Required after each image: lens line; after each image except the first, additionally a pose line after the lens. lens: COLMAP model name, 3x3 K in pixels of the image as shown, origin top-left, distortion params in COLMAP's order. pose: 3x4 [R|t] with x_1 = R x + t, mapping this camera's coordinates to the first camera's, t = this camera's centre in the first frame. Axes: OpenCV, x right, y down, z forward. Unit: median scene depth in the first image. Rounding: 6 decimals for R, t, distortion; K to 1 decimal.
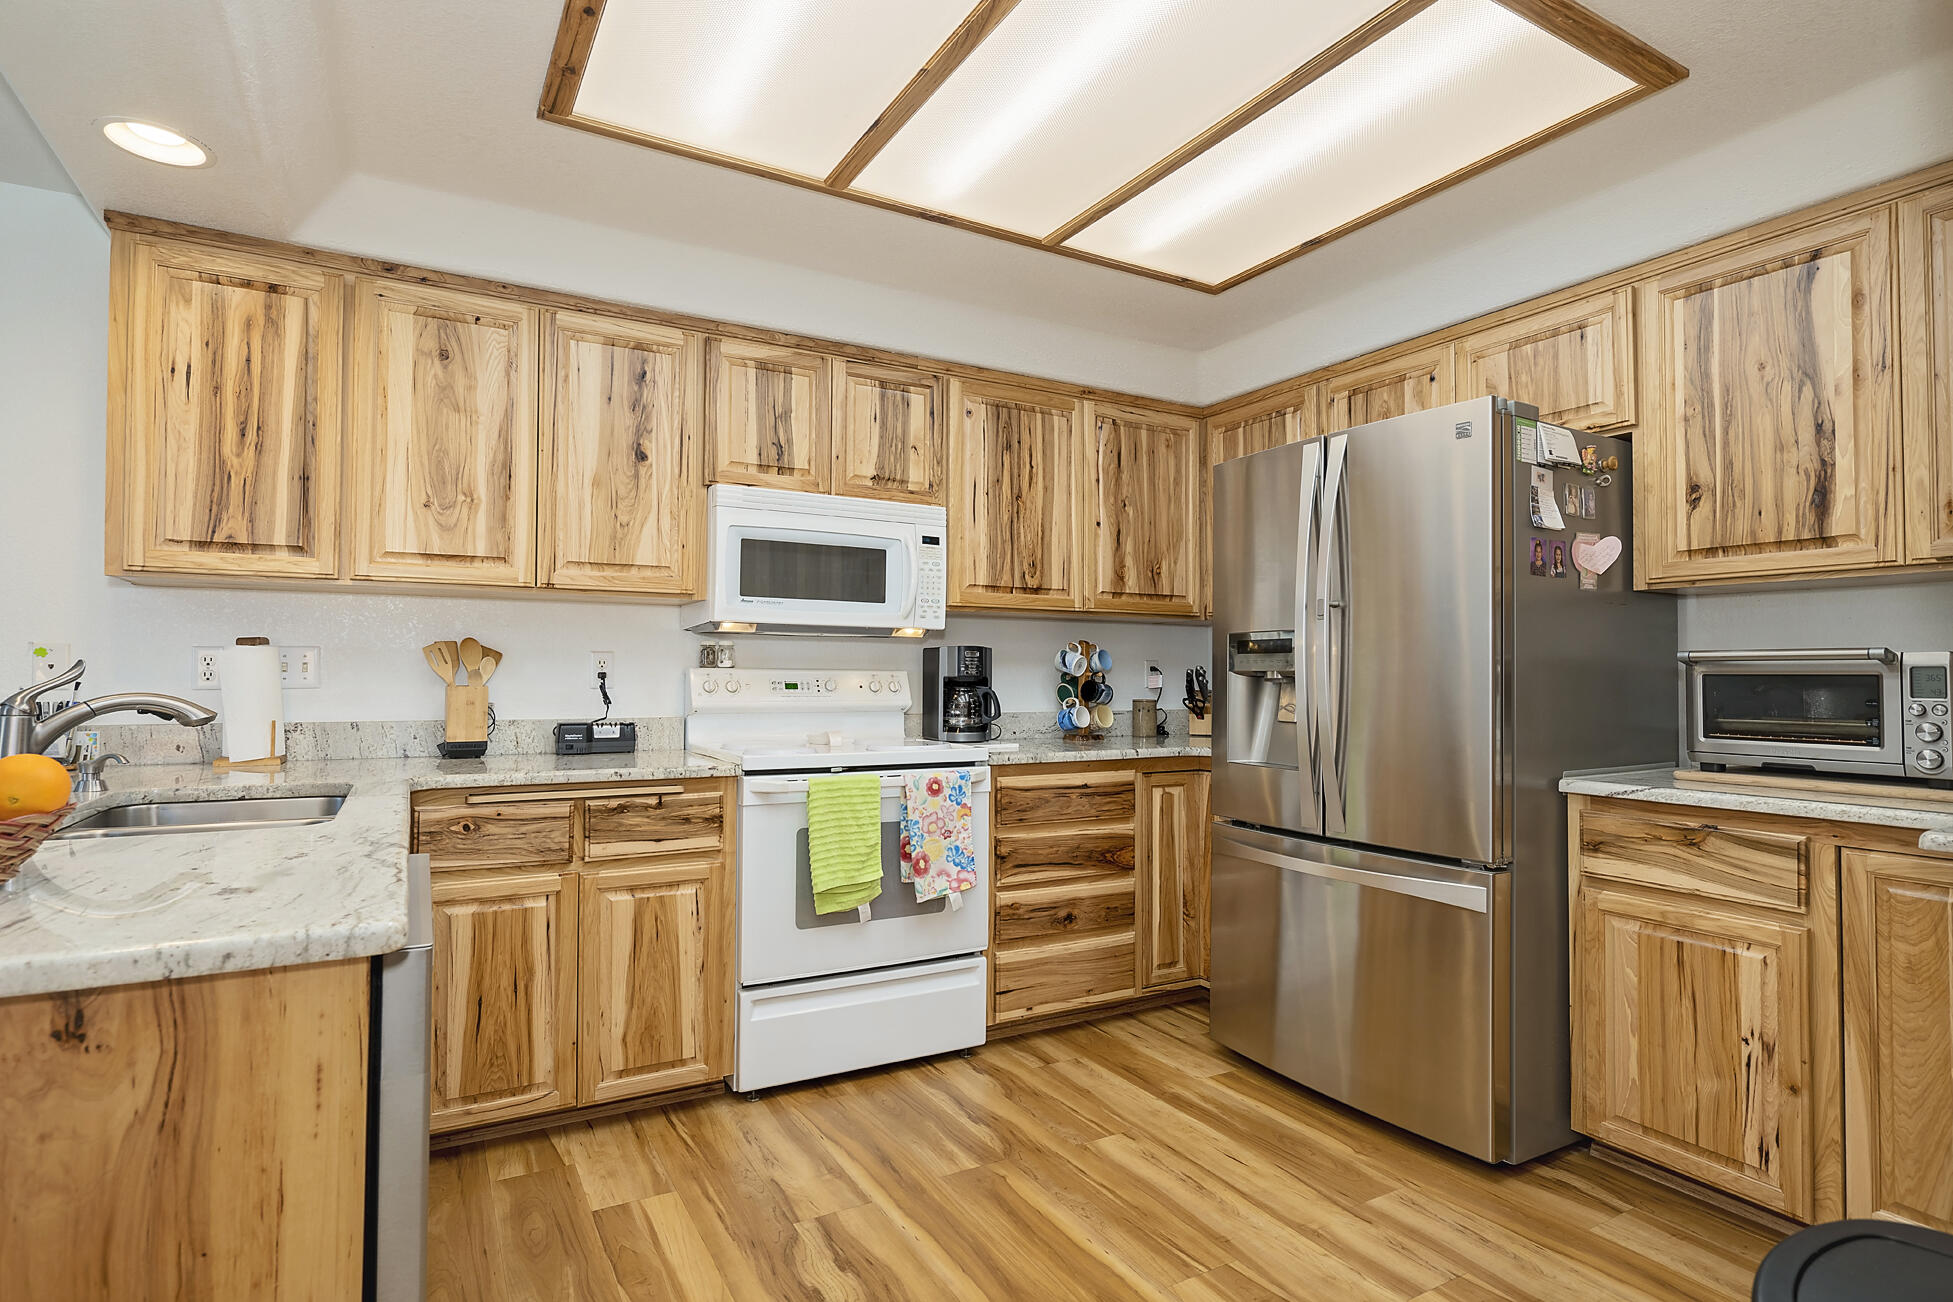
lens RADIAL K [[998.8, 0, 976.5], [0, 998.8, 651.0], [0, 0, 1]] dist [-0.003841, 0.001371]
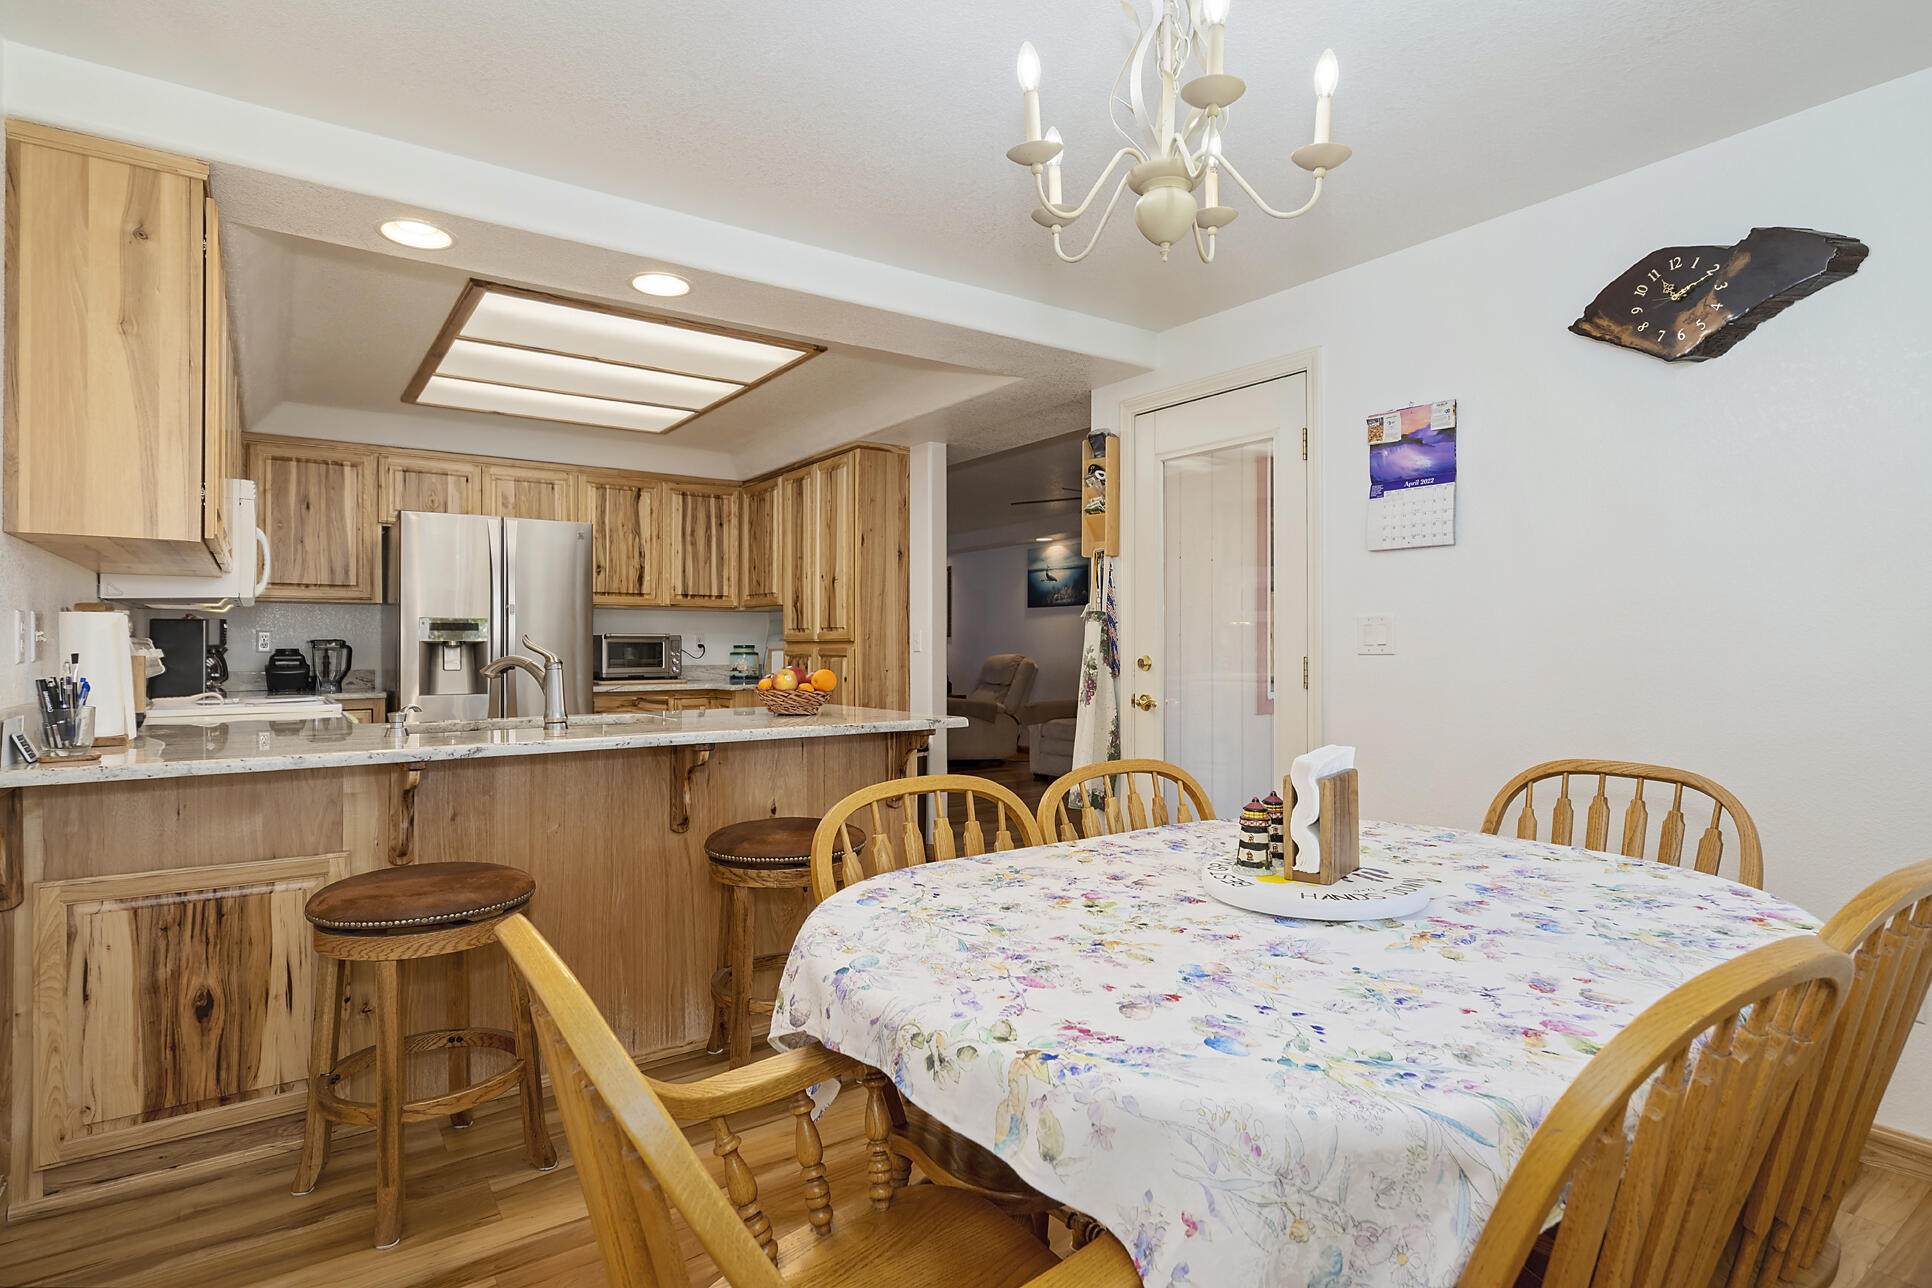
lens RADIAL K [[988.0, 0, 966.0], [0, 988.0, 644.0], [0, 0, 1]] dist [-0.003841, 0.001371]
pose [[-0.097763, -0.002528, 0.995207, -1.622717], [-0.022321, 0.999751, 0.000347, 0.004652], [-0.994959, -0.022180, -0.097795, 0.300038]]
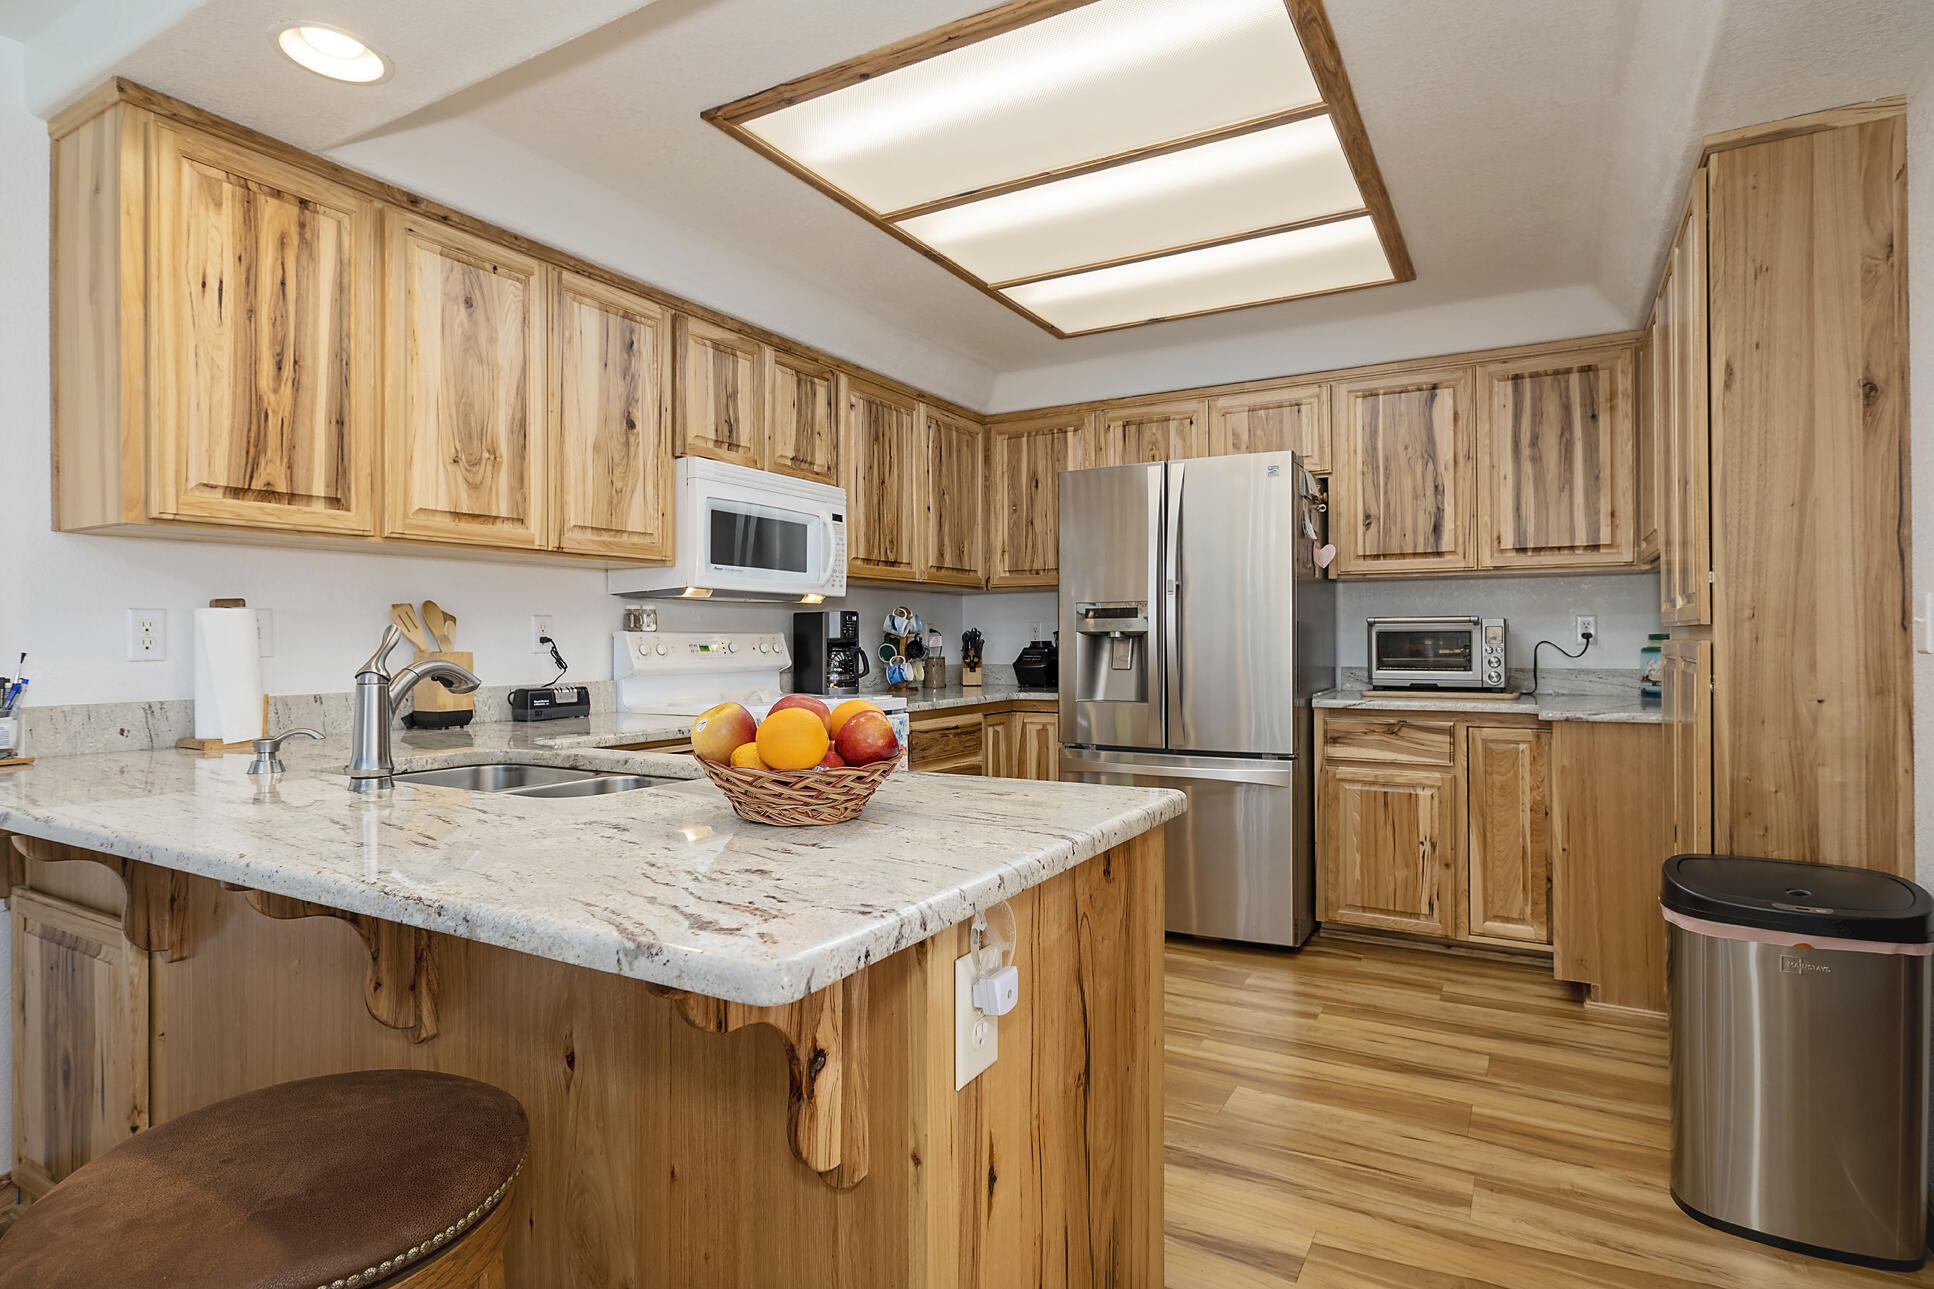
lens RADIAL K [[991.5, 0, 982.3], [0, 991.5, 632.8], [0, 0, 1]] dist [-0.001797, 0.000272]
pose [[0.859448, -0.006197, 0.511186, -0.582616], [-0.003648, 0.999827, 0.018254, -0.001935], [-0.511210, -0.017553, 0.859276, -0.062207]]
